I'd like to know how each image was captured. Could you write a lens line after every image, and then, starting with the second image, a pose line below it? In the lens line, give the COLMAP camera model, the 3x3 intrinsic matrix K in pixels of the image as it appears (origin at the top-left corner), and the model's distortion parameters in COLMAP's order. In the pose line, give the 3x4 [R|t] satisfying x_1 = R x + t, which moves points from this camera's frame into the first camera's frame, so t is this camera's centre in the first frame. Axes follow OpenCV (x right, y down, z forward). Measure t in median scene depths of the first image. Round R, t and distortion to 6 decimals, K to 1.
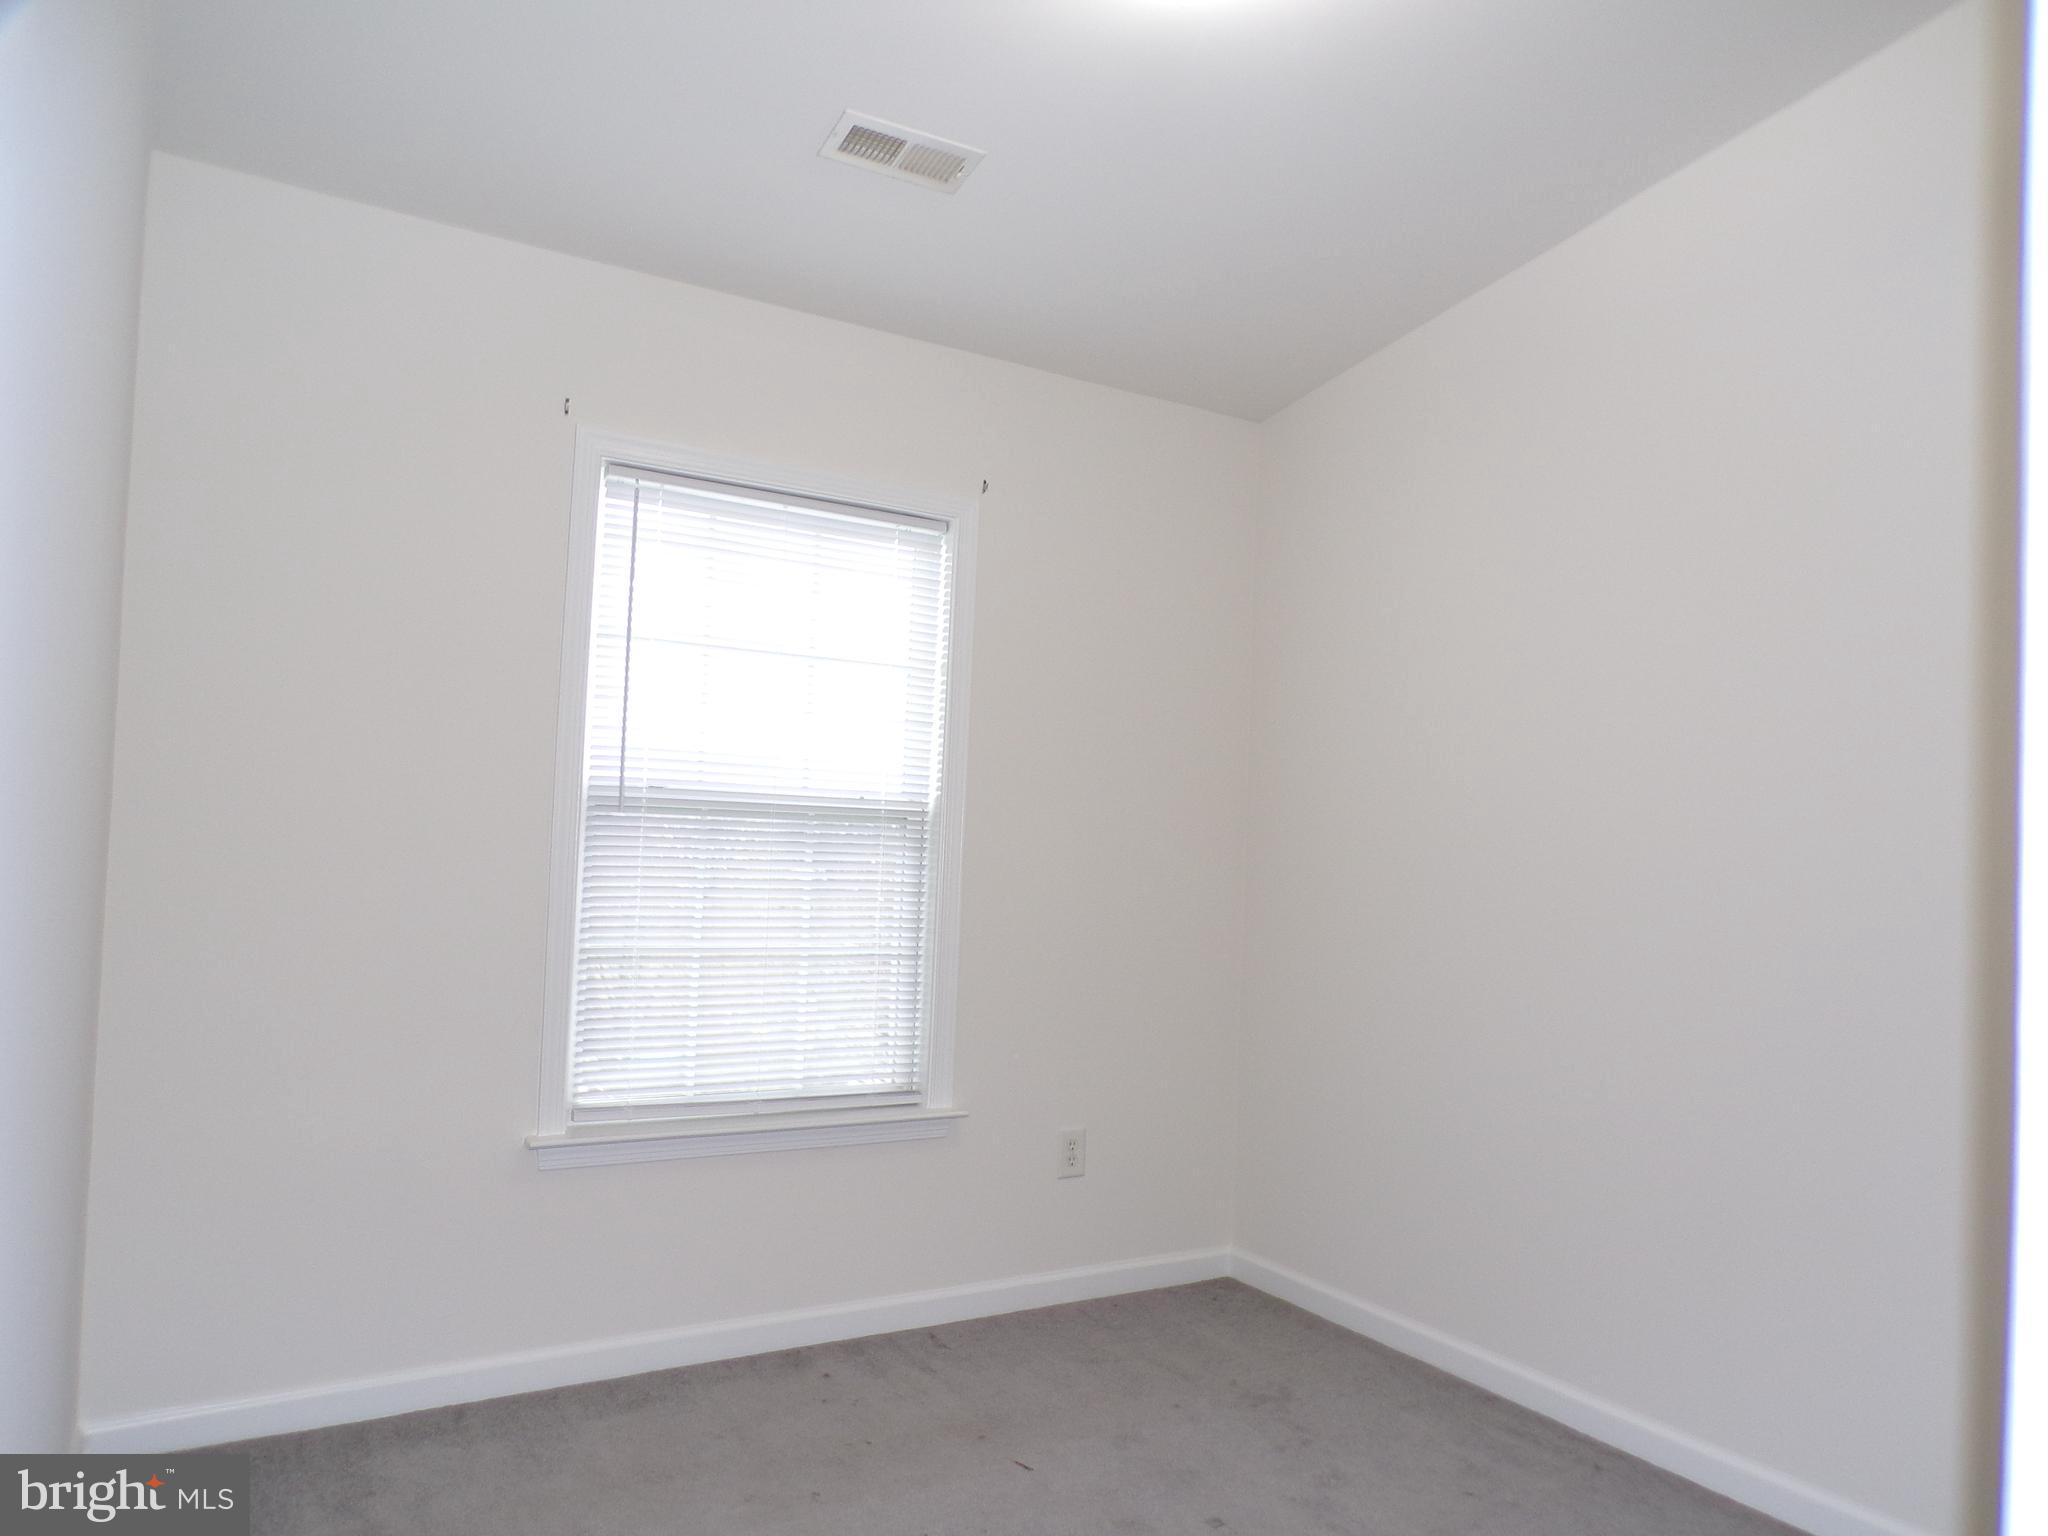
lens RADIAL K [[1412.8, 0, 1029.6], [0, 1412.8, 756.8], [0, 0, 1]] dist [-0.011781, 0.020075]
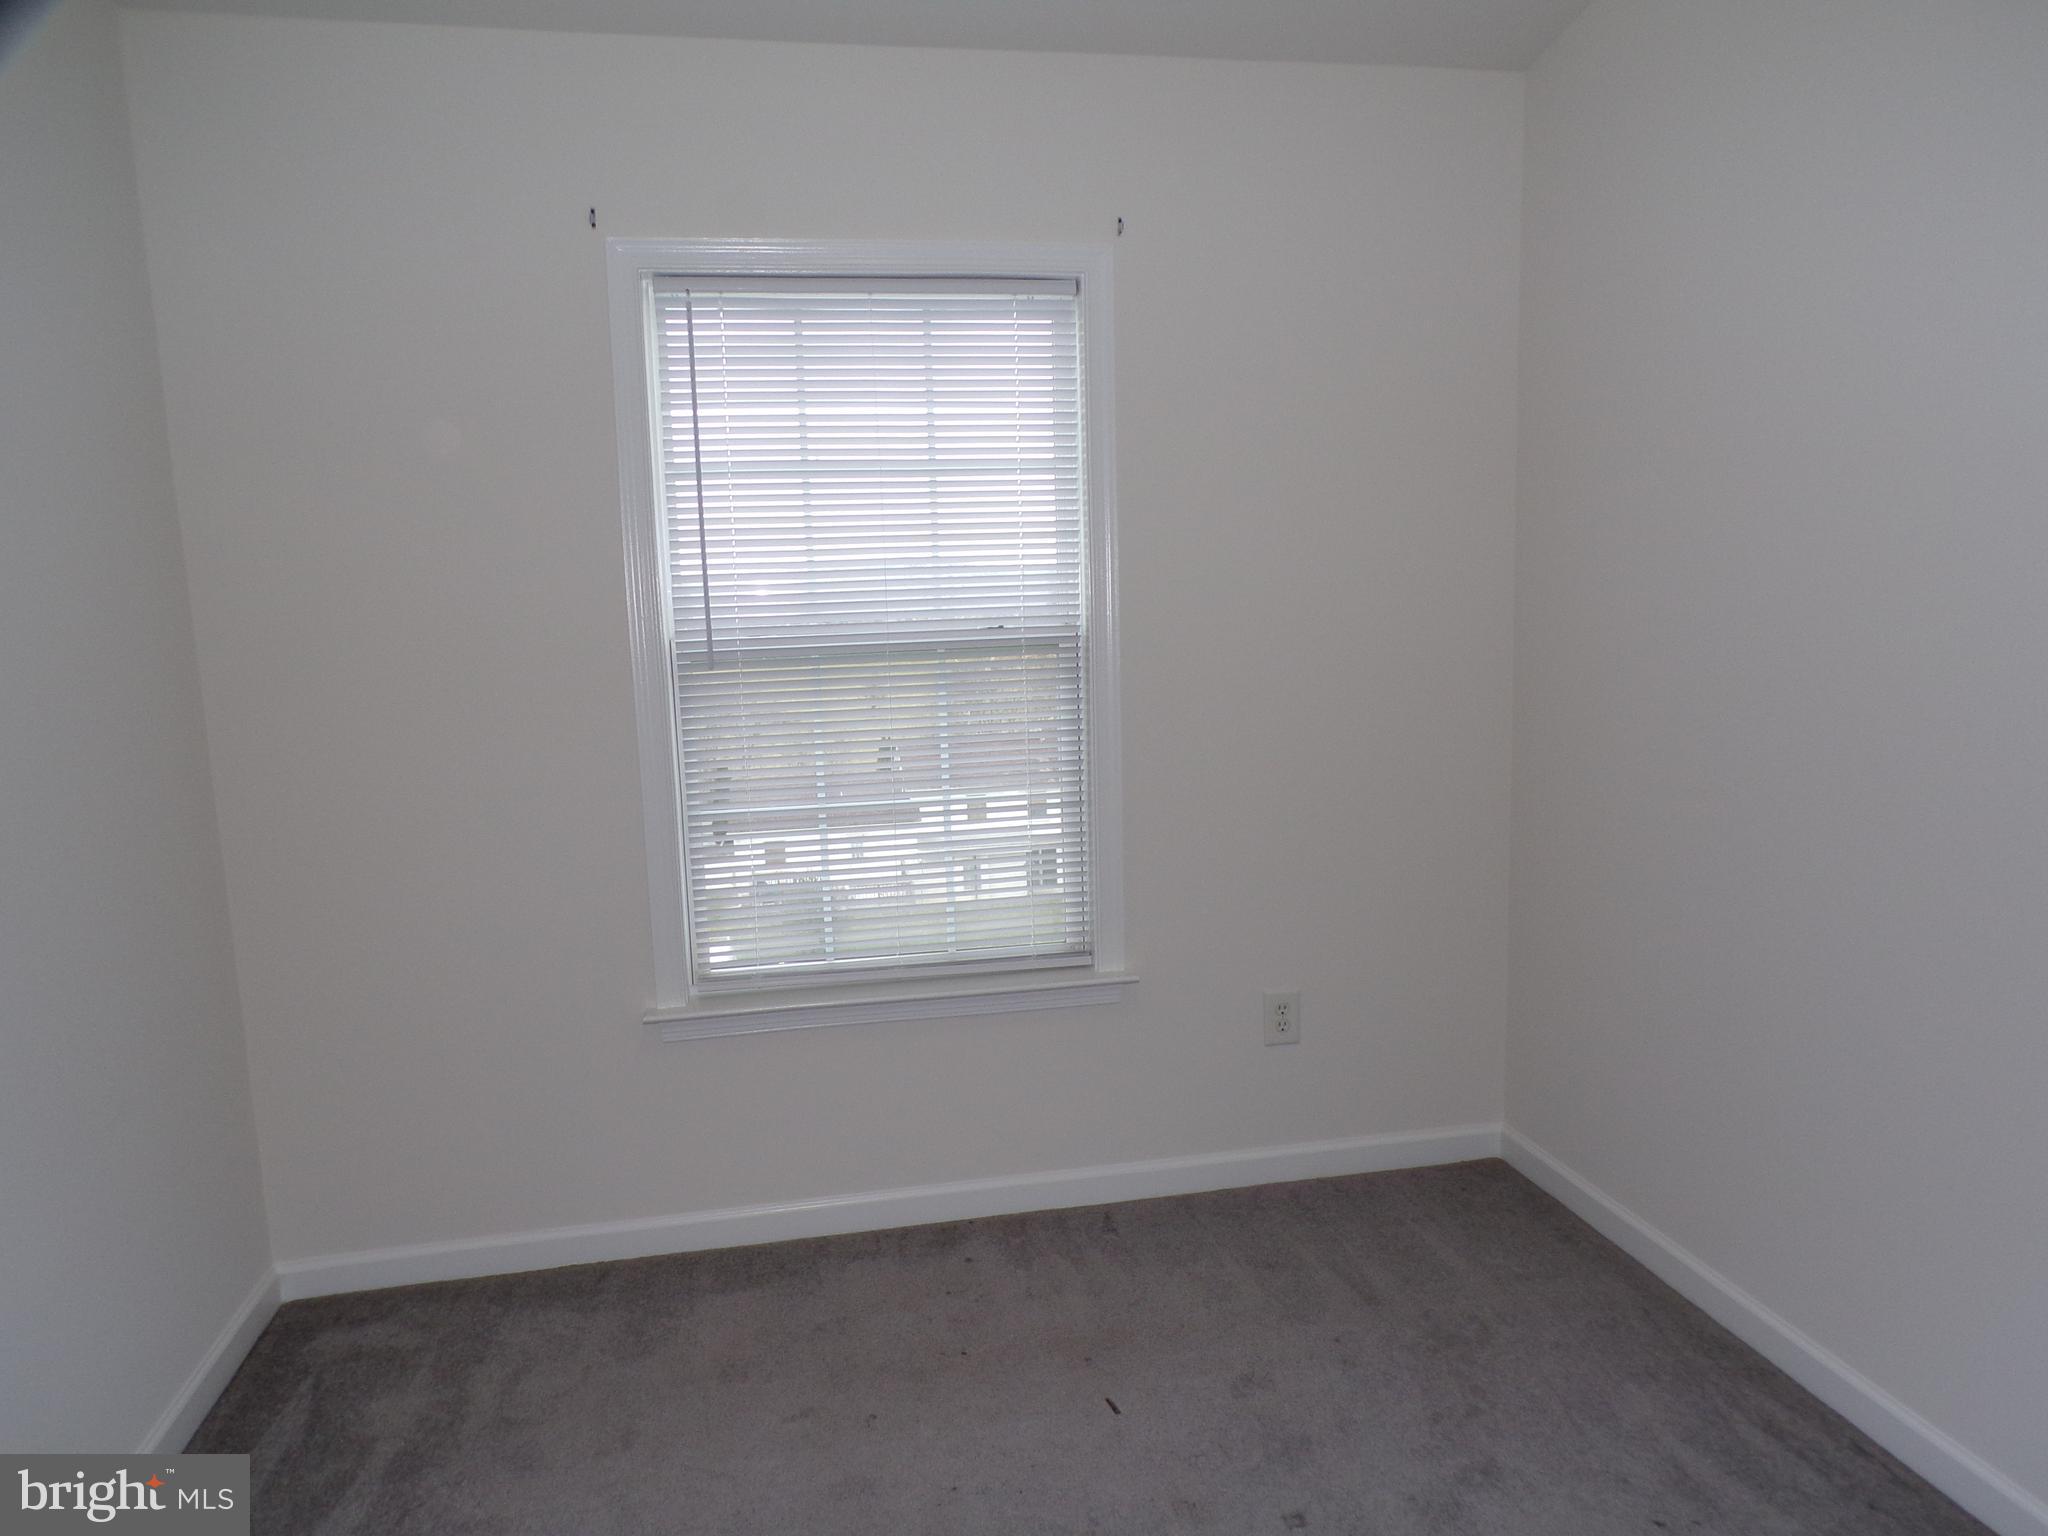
lens RADIAL K [[1412.8, 0, 1032.3], [0, 1412.8, 767.0], [0, 0, 1]] dist [-0.011781, 0.020075]
pose [[0.933648, -0.025031, -0.357317, 0.228796], [0.091037, 0.981381, 0.169127, -0.034480], [0.346431, -0.190434, 0.918543, 0.210323]]
